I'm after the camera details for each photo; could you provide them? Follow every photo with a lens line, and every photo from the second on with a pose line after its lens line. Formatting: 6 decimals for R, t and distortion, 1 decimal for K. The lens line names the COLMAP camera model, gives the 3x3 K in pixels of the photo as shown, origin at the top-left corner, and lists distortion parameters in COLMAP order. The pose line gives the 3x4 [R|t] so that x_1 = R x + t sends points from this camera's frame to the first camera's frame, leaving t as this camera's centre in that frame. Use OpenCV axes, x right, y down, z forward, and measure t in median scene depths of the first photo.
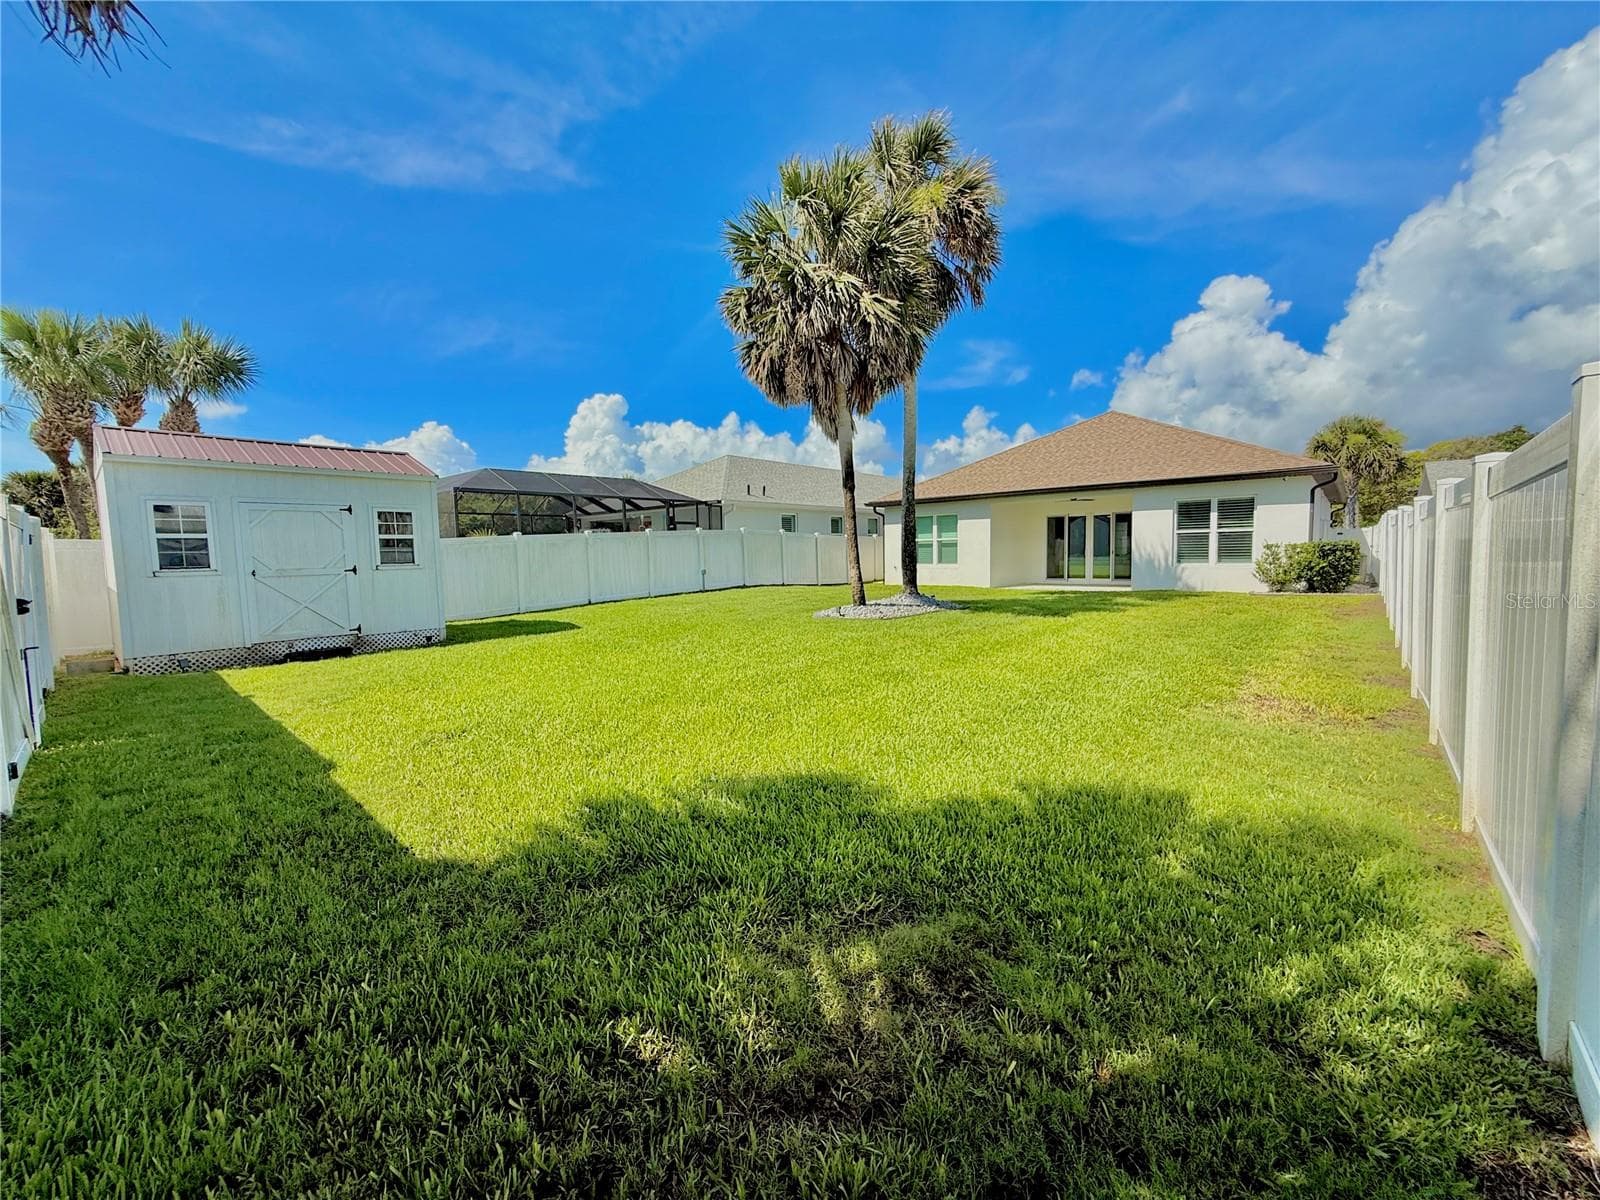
lens RADIAL K [[638.2, 0, 800.0], [0, 638.2, 600.0], [0, 0, 1]] dist [0.001160, 0.000107]
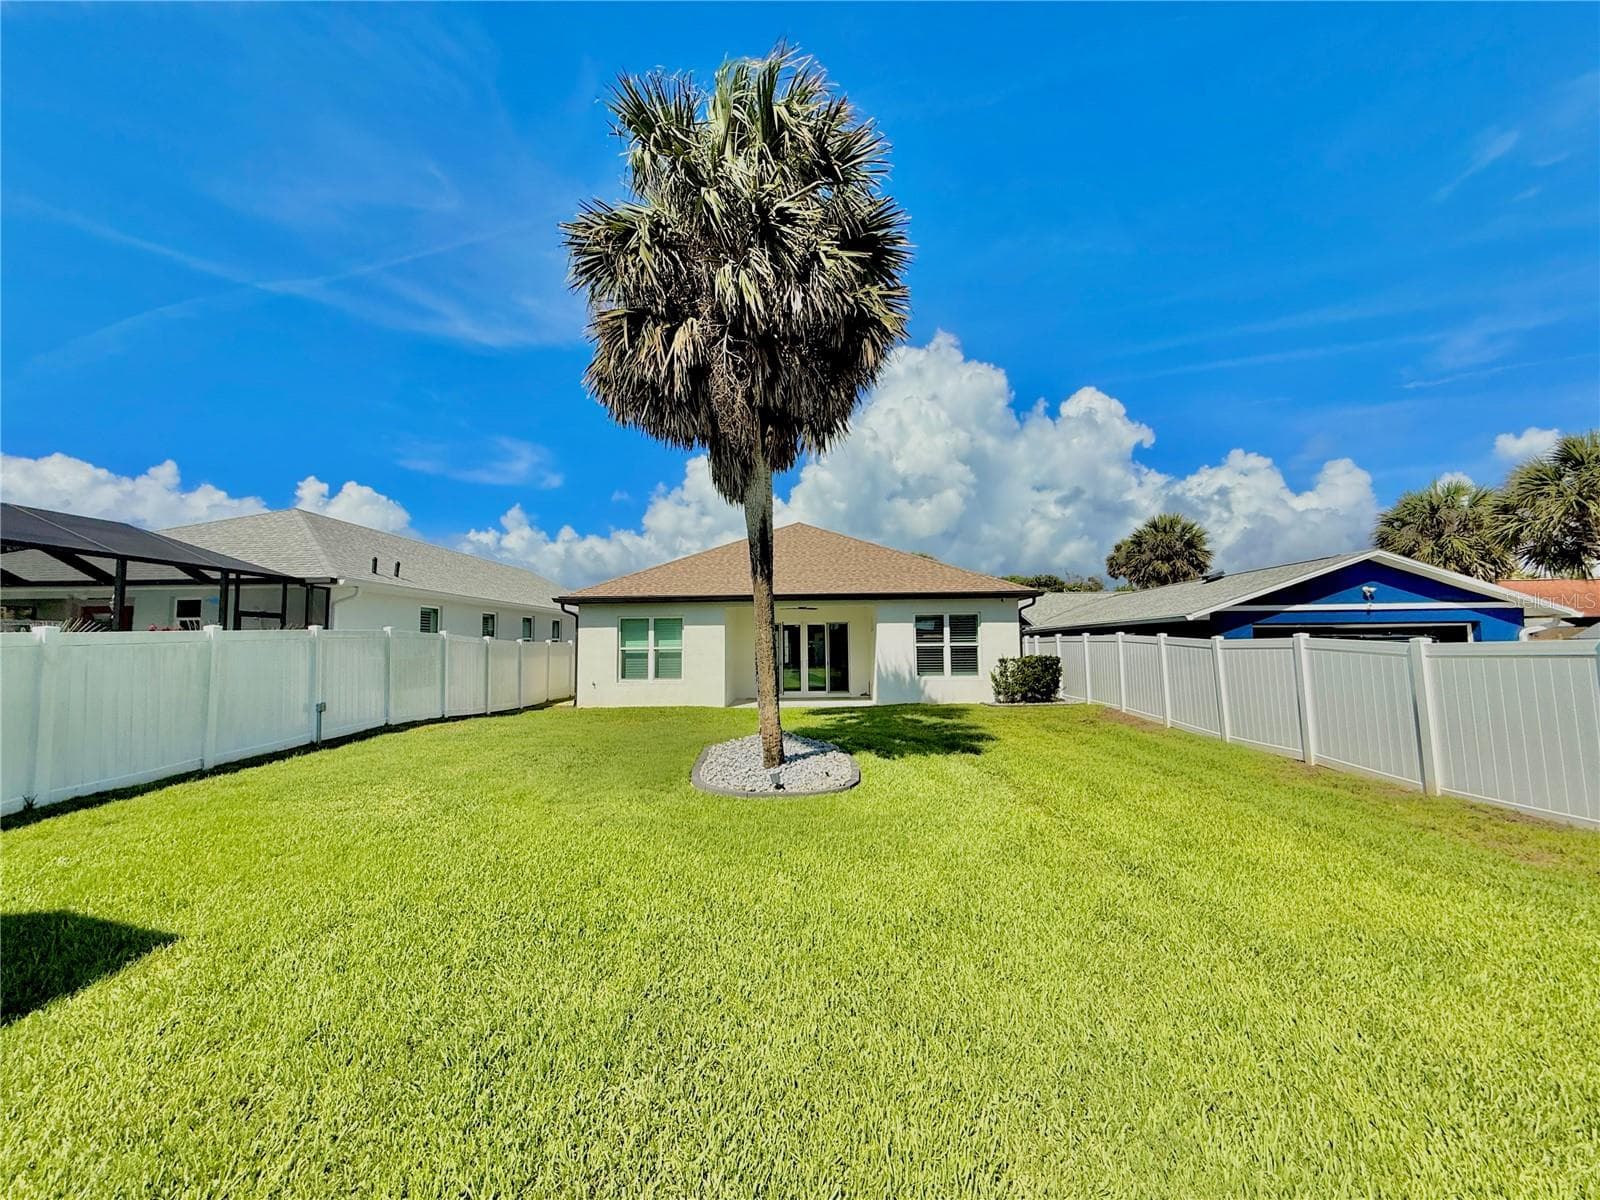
lens RADIAL K [[638.2, 0, 800.0], [0, 638.2, 600.0], [0, 0, 1]] dist [0.001160, 0.000107]
pose [[0.769424, 0.056987, 0.636192, -0.164033], [0.044026, 0.988912, -0.141828, -0.035312], [-0.637220, 0.137135, 0.758383, 0.285741]]
